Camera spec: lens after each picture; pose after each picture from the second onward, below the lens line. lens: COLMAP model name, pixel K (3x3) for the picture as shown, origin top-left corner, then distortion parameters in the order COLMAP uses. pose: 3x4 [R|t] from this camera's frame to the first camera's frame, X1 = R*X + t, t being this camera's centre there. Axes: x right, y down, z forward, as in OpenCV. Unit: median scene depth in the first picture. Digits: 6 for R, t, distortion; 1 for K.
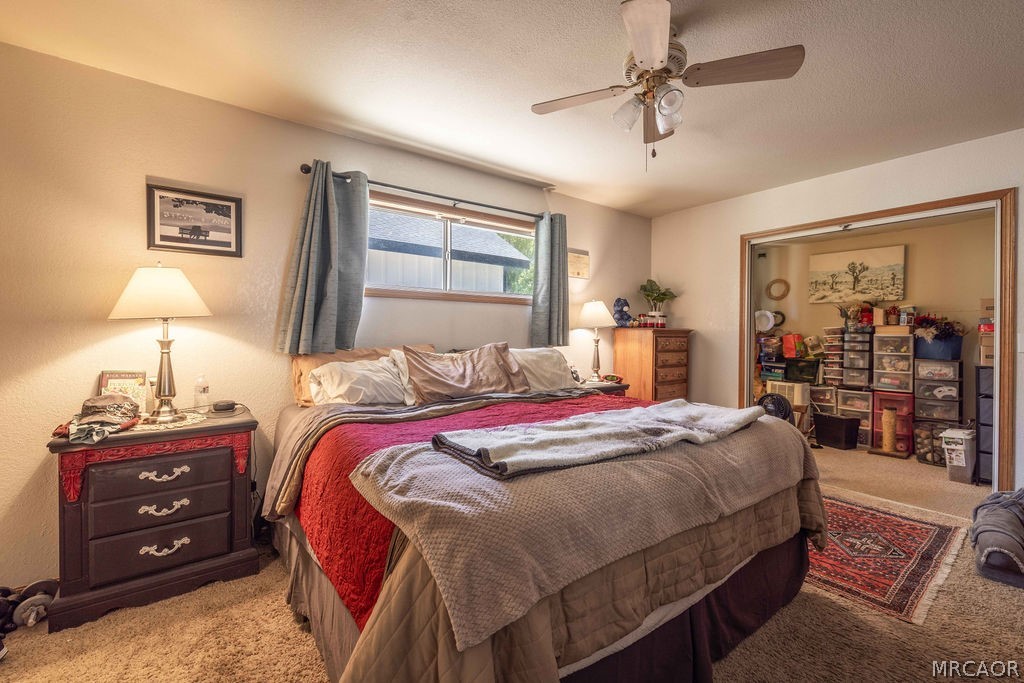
lens RADIAL K [[458.7, 0, 513.8], [0, 458.7, 338.3], [0, 0, 1]] dist [0.000610, -0.000474]
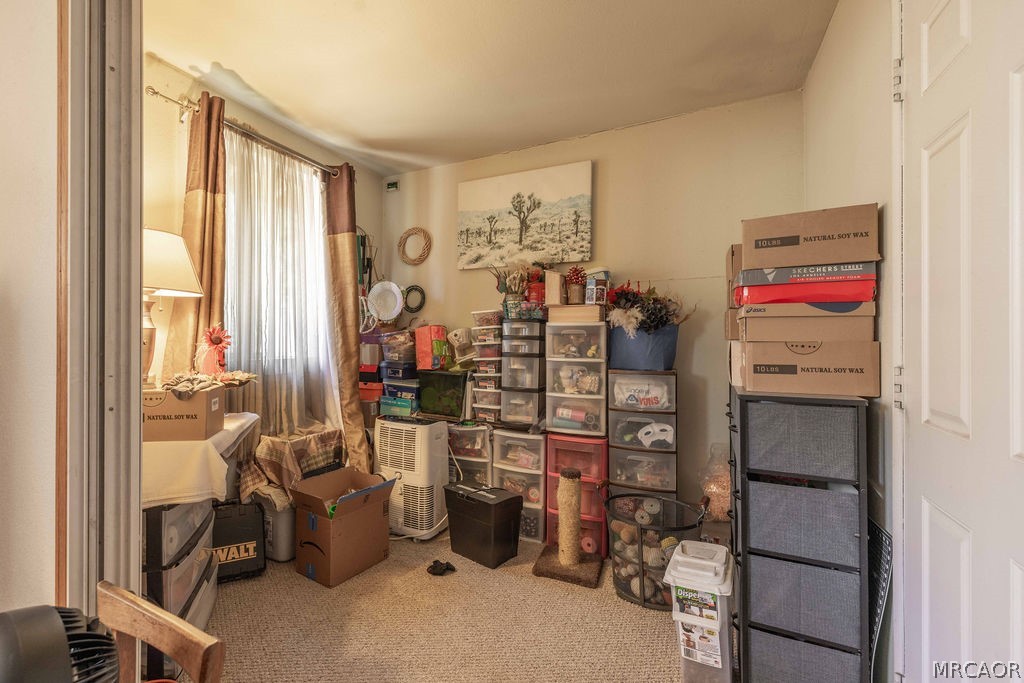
lens RADIAL K [[398.6, 0, 510.1], [0, 398.6, 342.3], [0, 0, 1]] dist [-0.001143, -0.000011]
pose [[0.880275, -0.004231, 0.474445, 0.531083], [0.005930, 0.999980, -0.002085, 0.013665], [-0.474427, 0.004649, 0.880282, 0.619036]]
